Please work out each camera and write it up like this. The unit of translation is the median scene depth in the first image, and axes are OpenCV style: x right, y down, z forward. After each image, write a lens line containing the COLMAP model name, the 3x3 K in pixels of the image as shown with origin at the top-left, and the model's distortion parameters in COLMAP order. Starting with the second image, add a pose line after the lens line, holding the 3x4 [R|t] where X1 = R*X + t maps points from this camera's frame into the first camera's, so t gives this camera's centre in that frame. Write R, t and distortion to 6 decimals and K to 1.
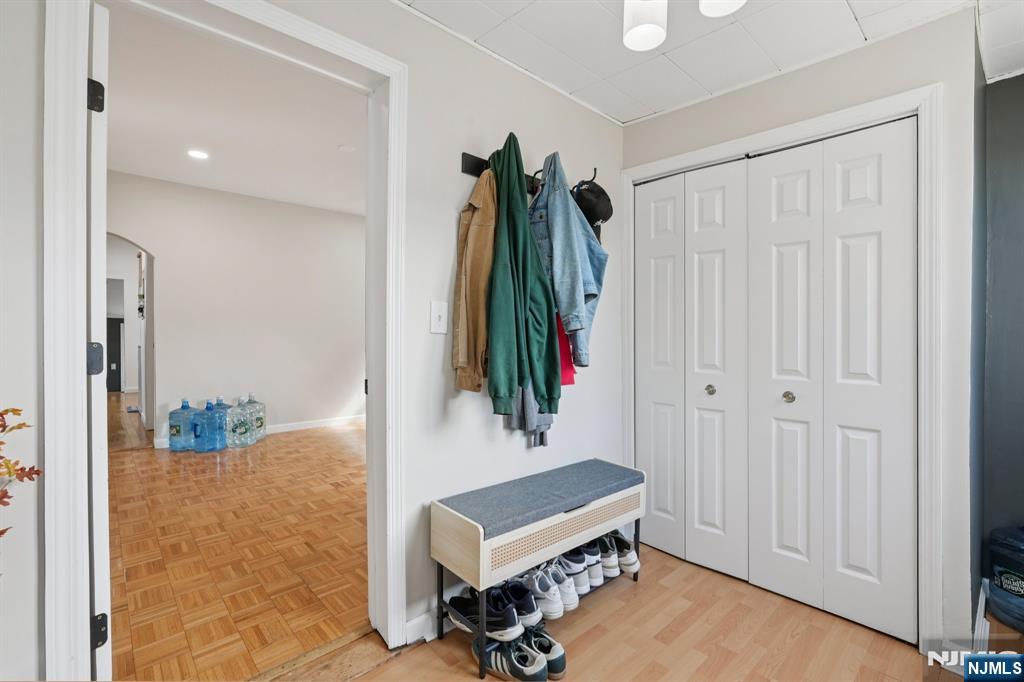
lens RADIAL K [[466.3, 0, 509.5], [0, 466.3, 332.9], [0, 0, 1]] dist [-0.001317, 0.000186]
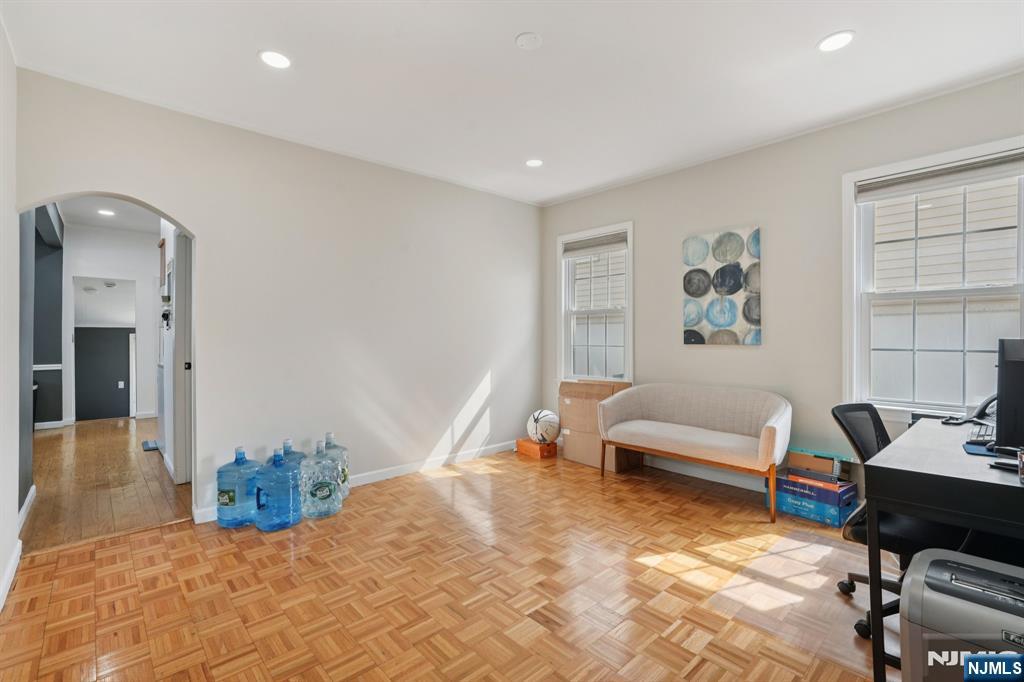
lens RADIAL K [[451.9, 0, 512.0], [0, 451.9, 341.0], [0, 0, 1]] dist [-0.004050, 0.000547]
pose [[0.999783, -0.003782, 0.020467, -0.317281], [0.003837, 0.999989, -0.002663, -0.009229], [-0.020457, 0.002741, 0.999787, 0.341852]]
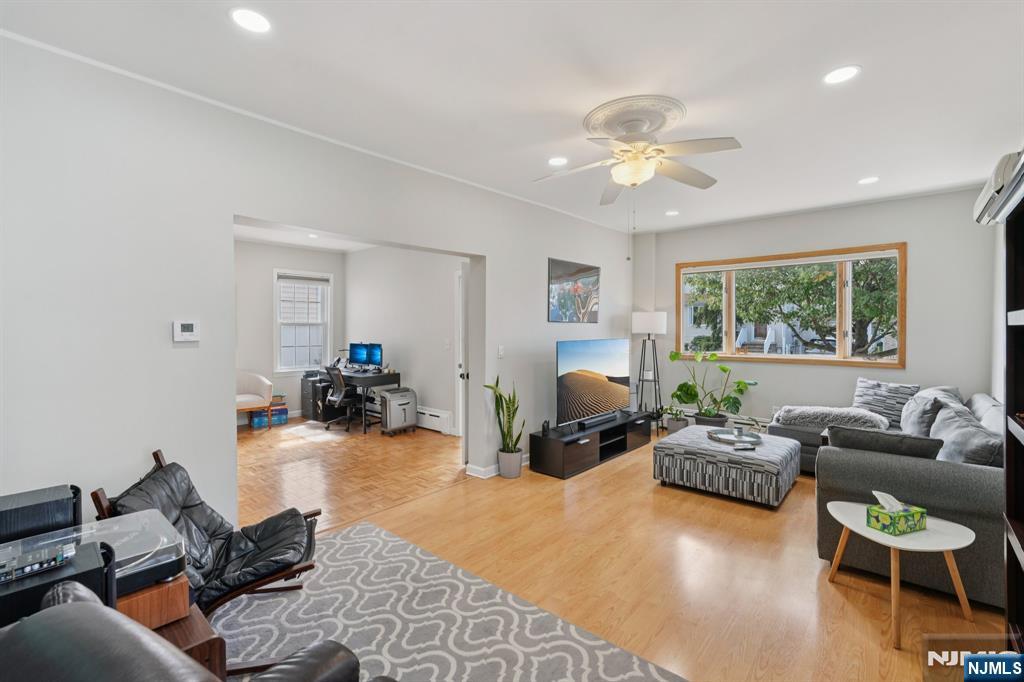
lens RADIAL K [[451.9, 0, 512.0], [0, 451.9, 341.0], [0, 0, 1]] dist [-0.004050, 0.000547]
pose [[-0.105580, -0.036421, 0.993744, -1.398630], [0.009333, 0.999249, 0.037615, -0.067870], [-0.994367, 0.013246, -0.105161, 0.379719]]
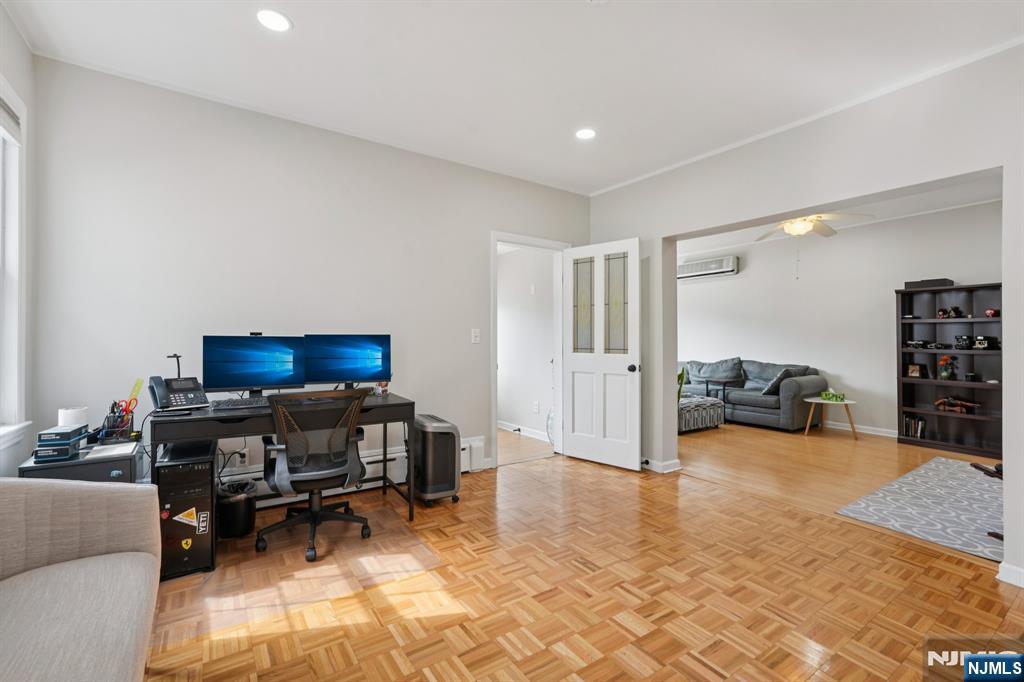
lens RADIAL K [[451.9, 0, 512.0], [0, 451.9, 341.0], [0, 0, 1]] dist [-0.004050, 0.000547]
pose [[-0.987735, -0.011275, 0.155730, -0.270562], [-0.009255, 0.999863, 0.013690, -0.013822], [-0.155863, 0.012081, -0.987705, 1.286781]]
